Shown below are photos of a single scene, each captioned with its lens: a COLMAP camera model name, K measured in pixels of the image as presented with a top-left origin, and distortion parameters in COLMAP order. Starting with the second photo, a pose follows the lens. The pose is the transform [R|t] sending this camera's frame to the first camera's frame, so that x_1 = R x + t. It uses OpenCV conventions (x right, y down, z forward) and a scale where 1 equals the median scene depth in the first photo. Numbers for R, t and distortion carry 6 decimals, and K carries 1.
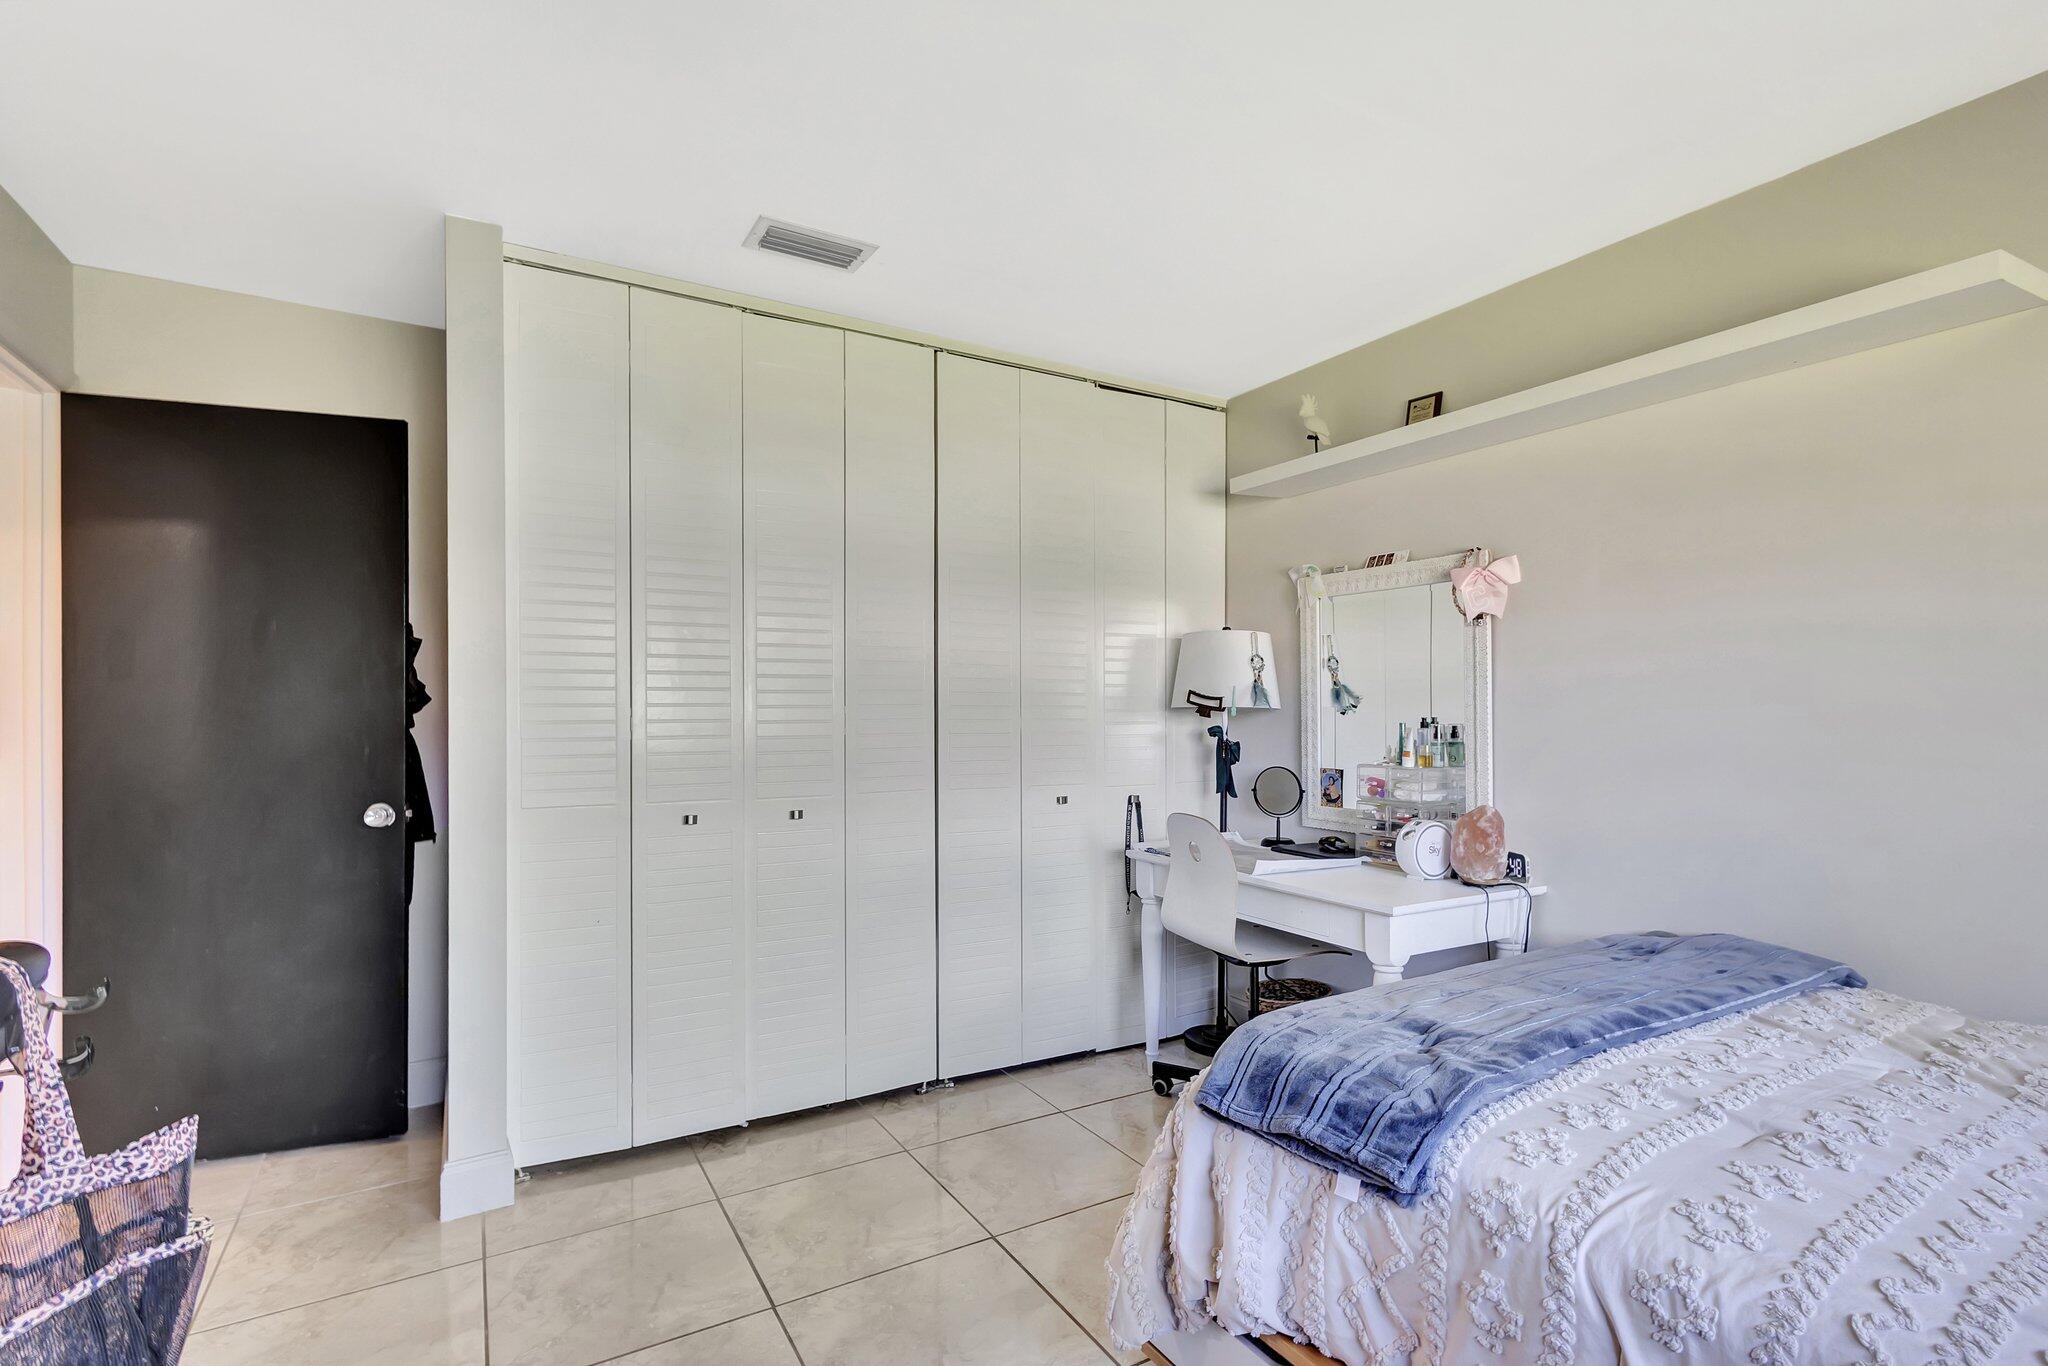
lens RADIAL K [[952.2, 0, 1026.5], [0, 952.2, 690.9], [0, 0, 1]] dist [0.017300, -0.004633]
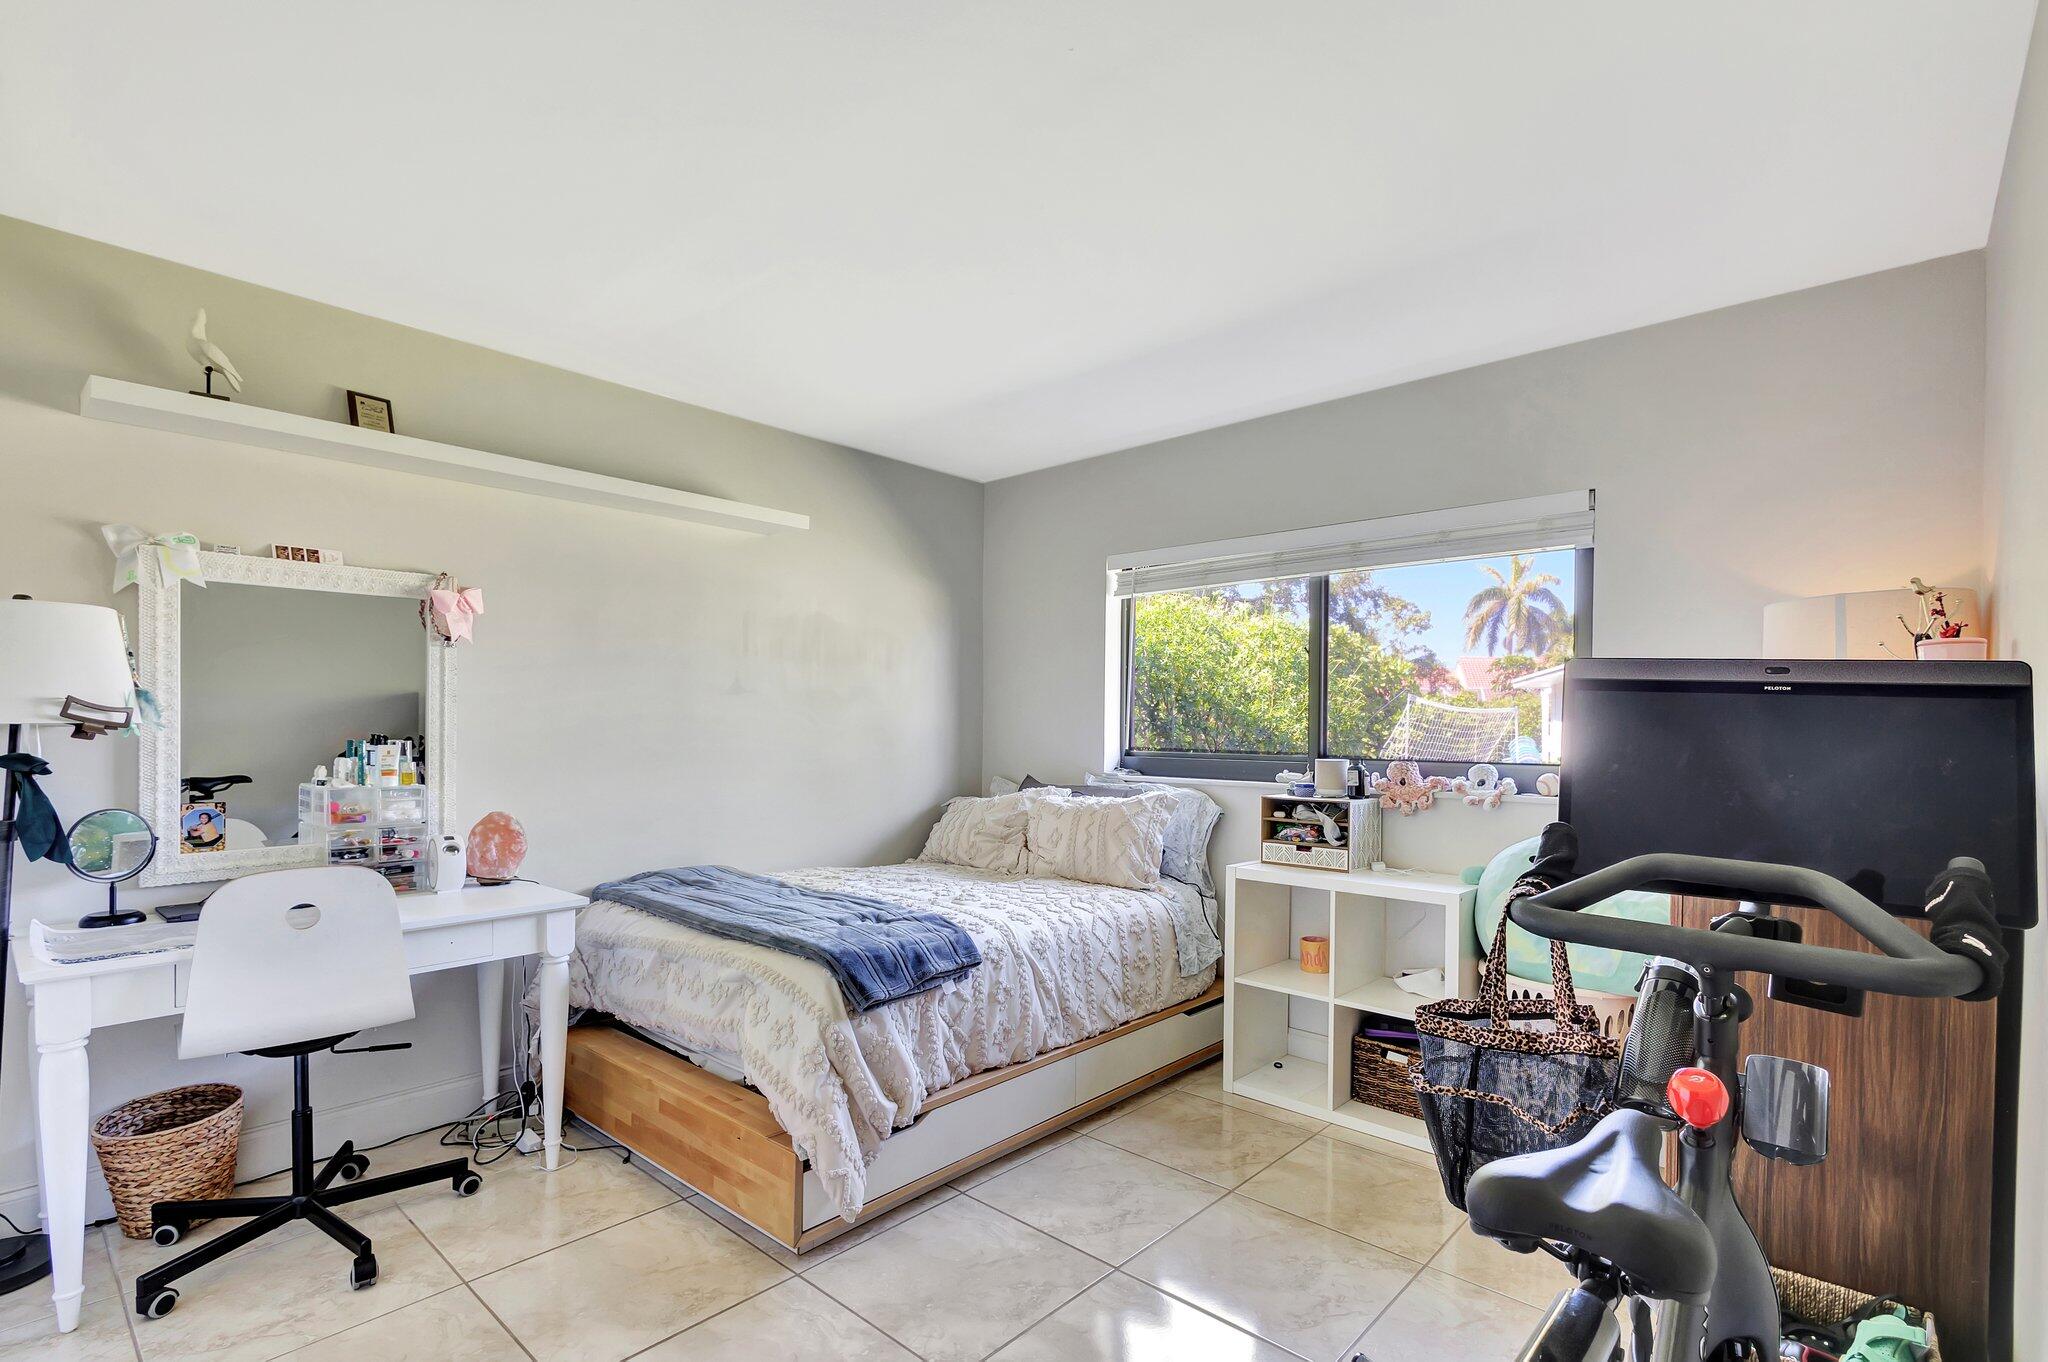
lens RADIAL K [[952.2, 0, 1027.9], [0, 952.2, 690.9], [0, 0, 1]] dist [0.017300, -0.004633]
pose [[-0.295307, 0.026431, 0.955037, -0.626549], [-0.026184, 0.999018, -0.035745, 0.001415], [-0.955044, -0.035563, -0.294325, 0.592911]]
